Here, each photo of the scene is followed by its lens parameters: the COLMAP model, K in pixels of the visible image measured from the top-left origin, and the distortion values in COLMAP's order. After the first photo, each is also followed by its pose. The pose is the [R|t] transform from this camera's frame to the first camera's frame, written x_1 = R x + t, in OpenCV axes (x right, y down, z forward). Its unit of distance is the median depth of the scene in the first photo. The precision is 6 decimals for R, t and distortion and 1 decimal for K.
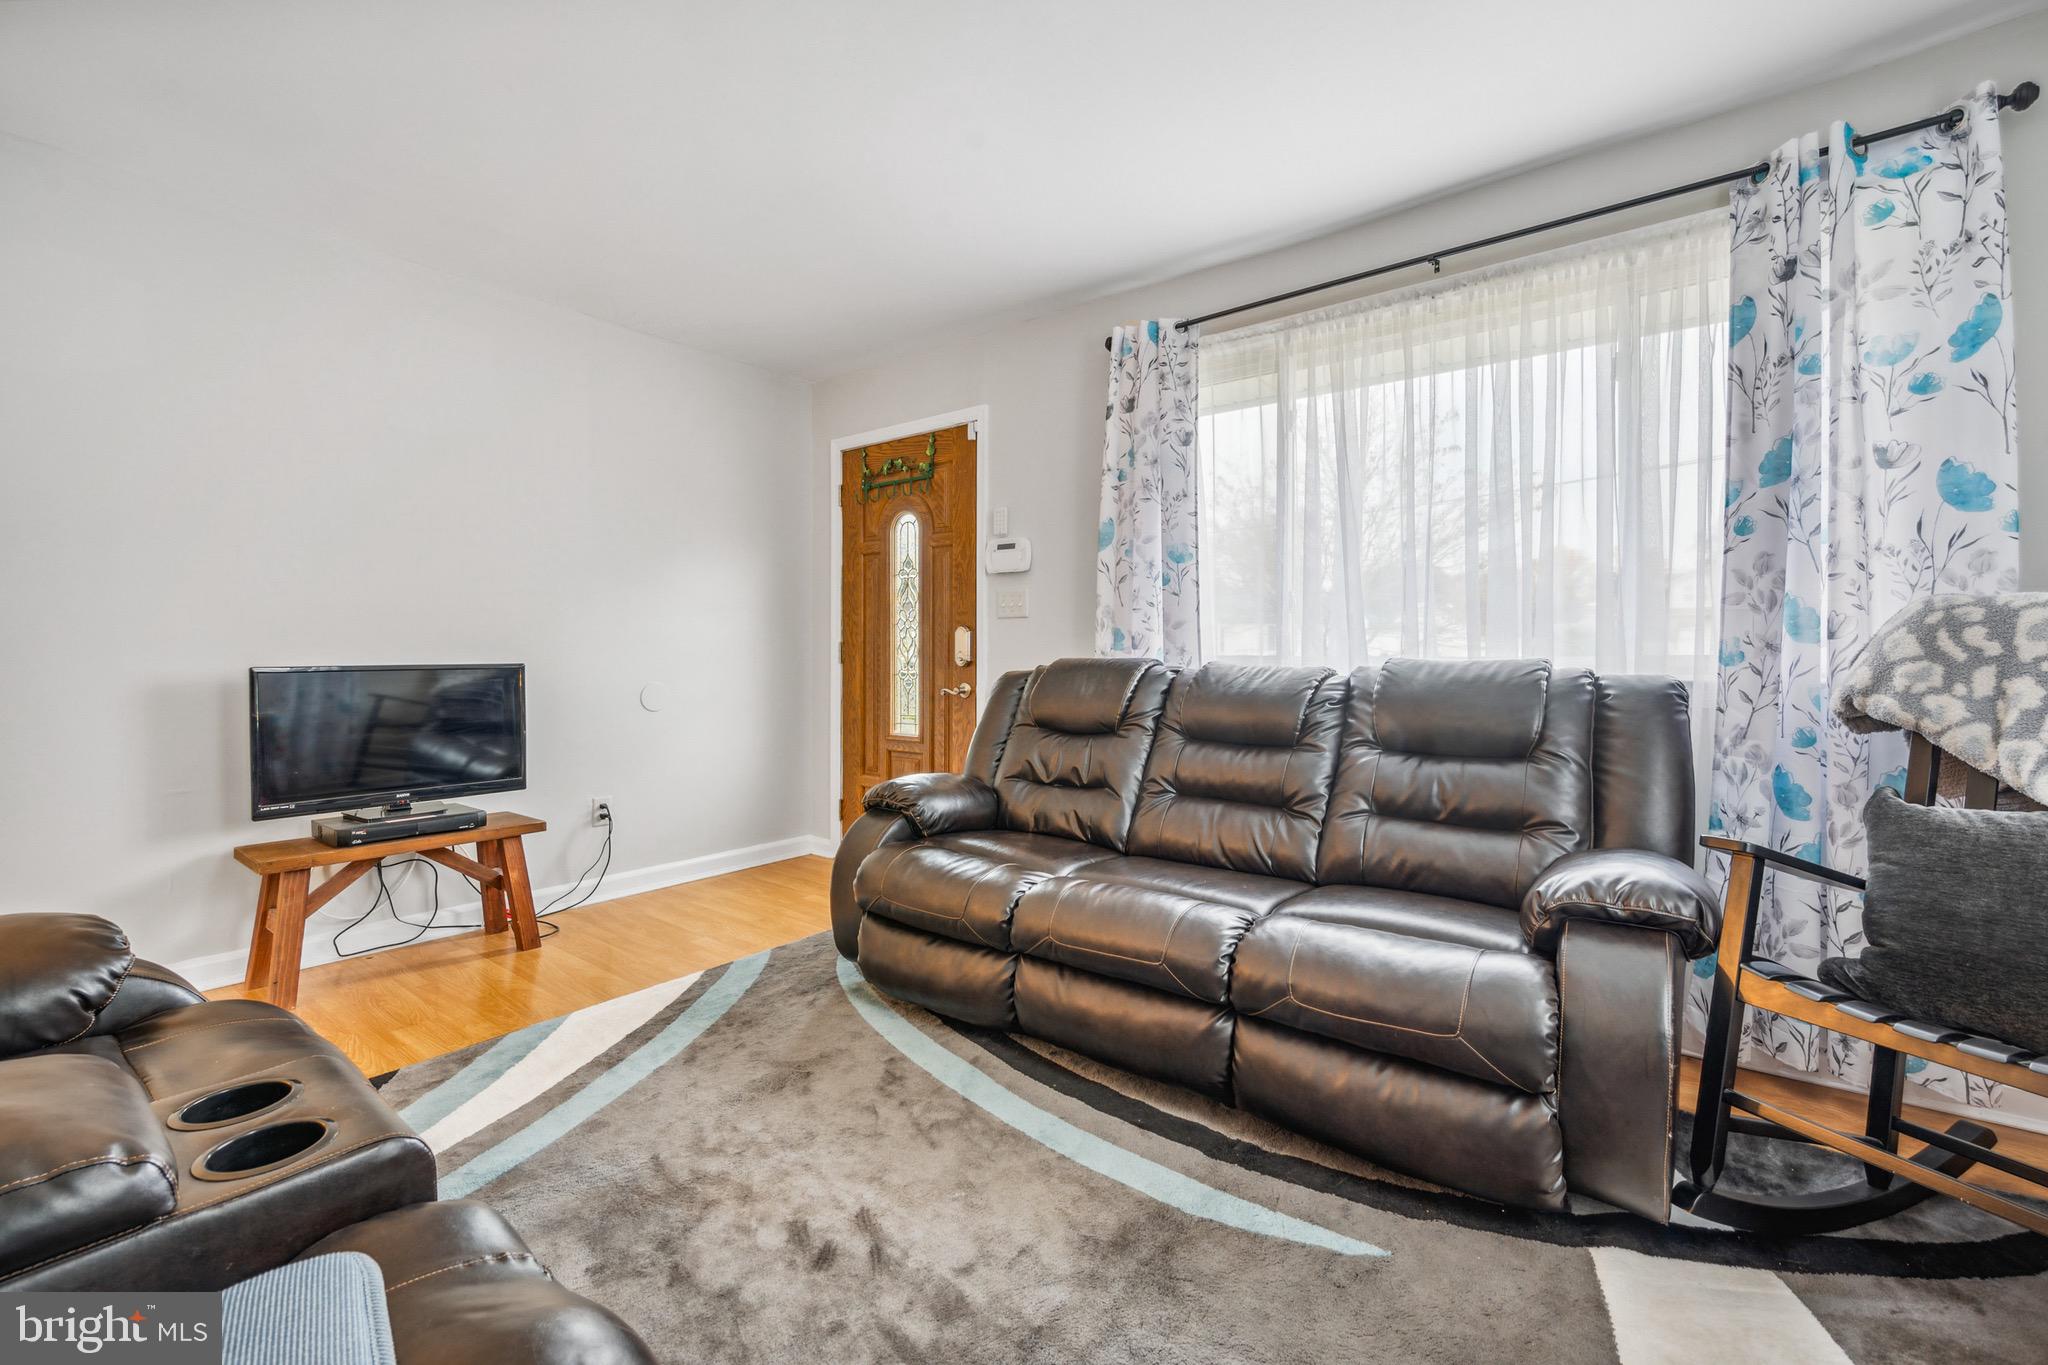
lens RADIAL K [[839.2, 0, 1023.5], [0, 839.2, 664.8], [0, 0, 1]] dist [-0.001930, -0.000377]
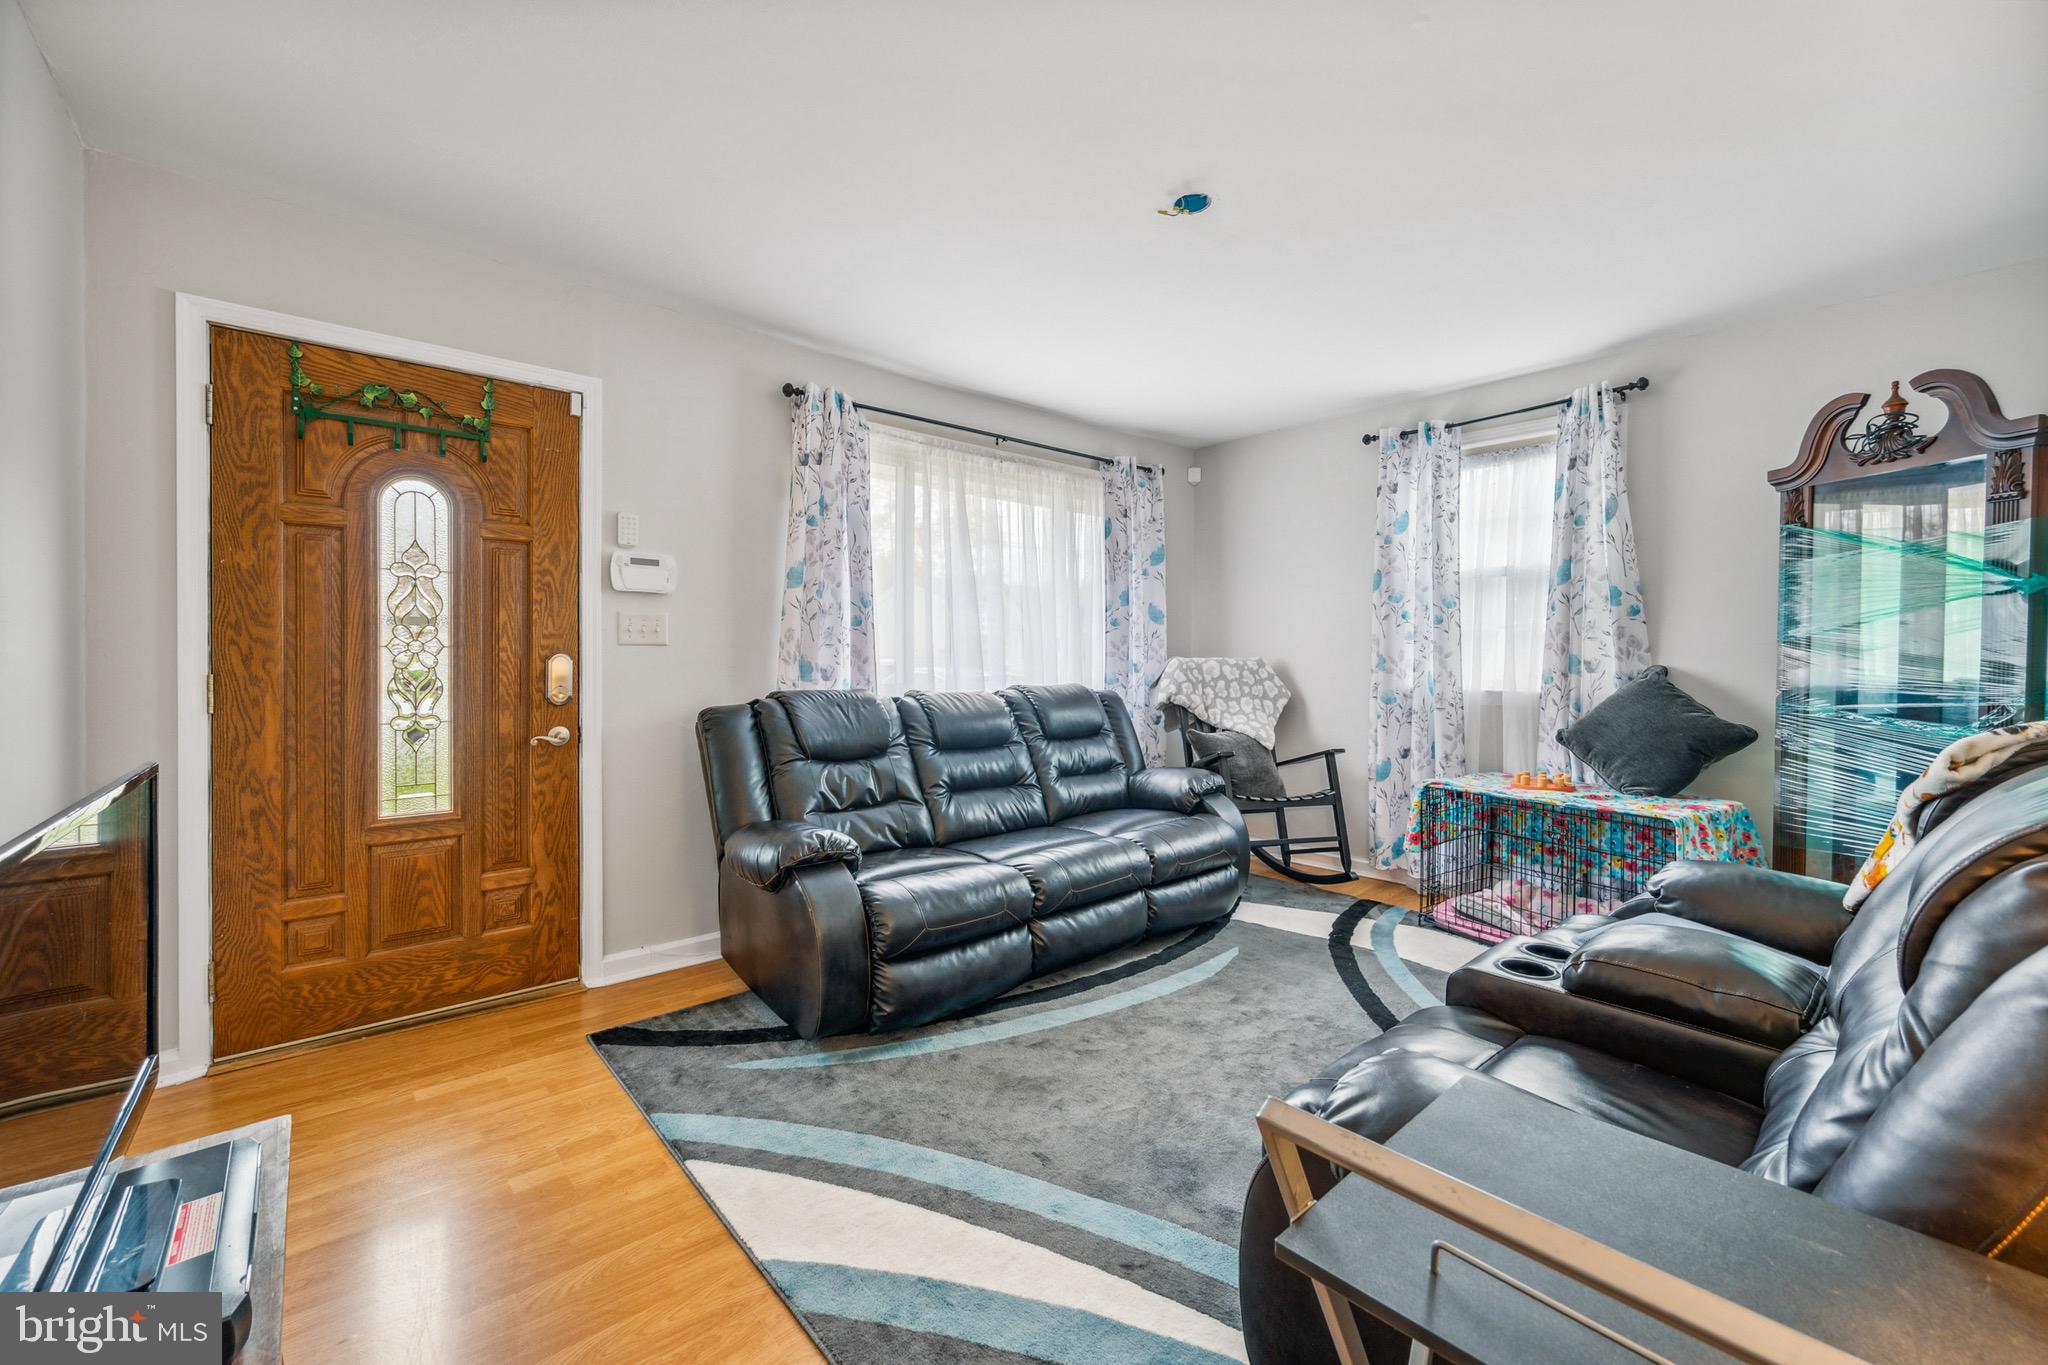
lens RADIAL K [[818.1, 0, 1024.0], [0, 818.1, 682.5], [0, 0, 1]] dist [0.000776, -0.000051]
pose [[0.201942, -0.030781, 0.978914, -1.138470], [0.006487, 0.999526, 0.030091, -0.061488], [-0.979376, 0.000273, 0.202046, 0.679945]]
